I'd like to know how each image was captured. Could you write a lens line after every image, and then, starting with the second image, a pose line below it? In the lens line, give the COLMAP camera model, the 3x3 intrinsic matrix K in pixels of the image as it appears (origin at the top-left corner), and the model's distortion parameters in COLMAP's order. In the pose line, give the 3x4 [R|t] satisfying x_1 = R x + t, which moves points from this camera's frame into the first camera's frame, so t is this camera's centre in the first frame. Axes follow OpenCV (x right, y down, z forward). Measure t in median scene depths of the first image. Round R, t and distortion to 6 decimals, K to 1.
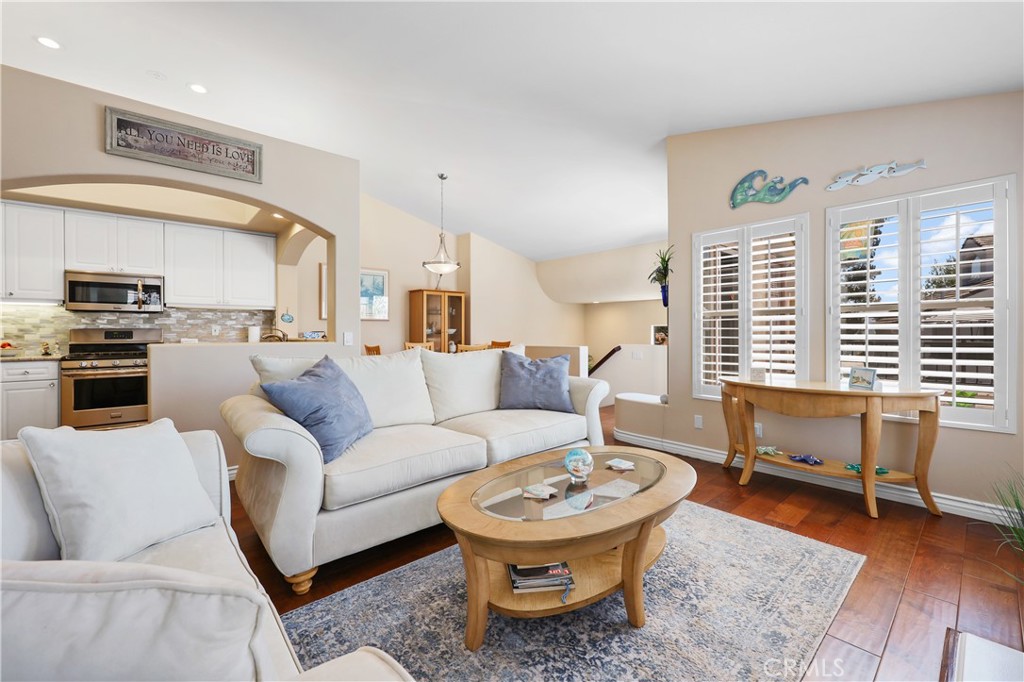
lens RADIAL K [[415.6, 0, 514.2], [0, 415.6, 336.6], [0, 0, 1]] dist [-0.002712, -0.000427]
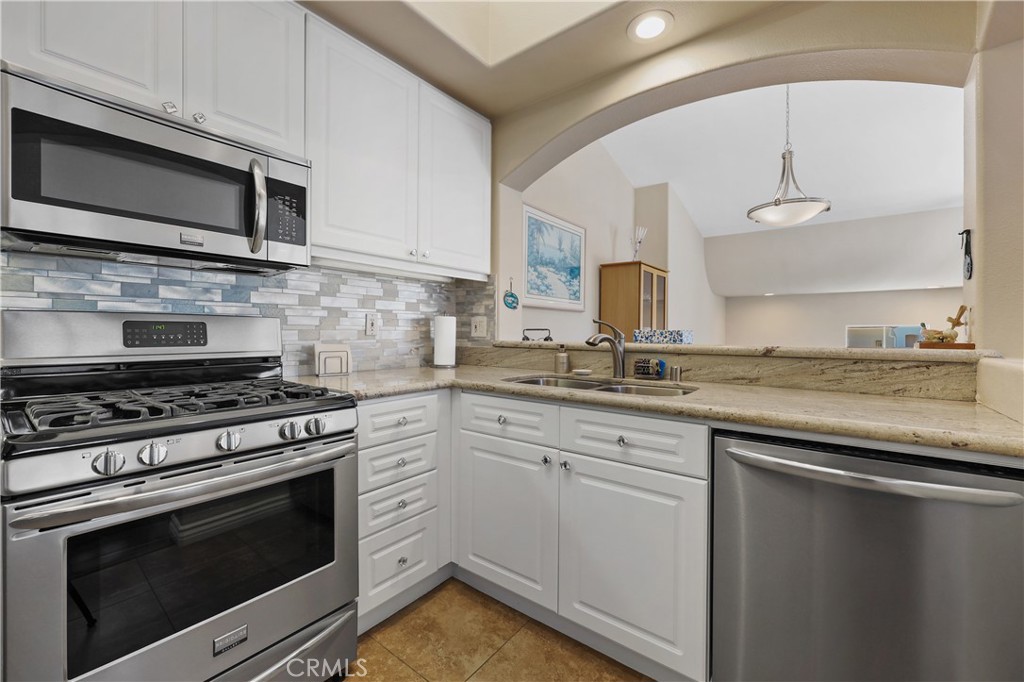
lens RADIAL K [[415.6, 0, 514.2], [0, 415.6, 336.6], [0, 0, 1]] dist [-0.002712, -0.000427]
pose [[0.980812, 0.007230, 0.194824, -0.743286], [-0.007205, 0.999974, -0.000836, -0.003183], [-0.194825, -0.000583, 0.980838, 0.628703]]
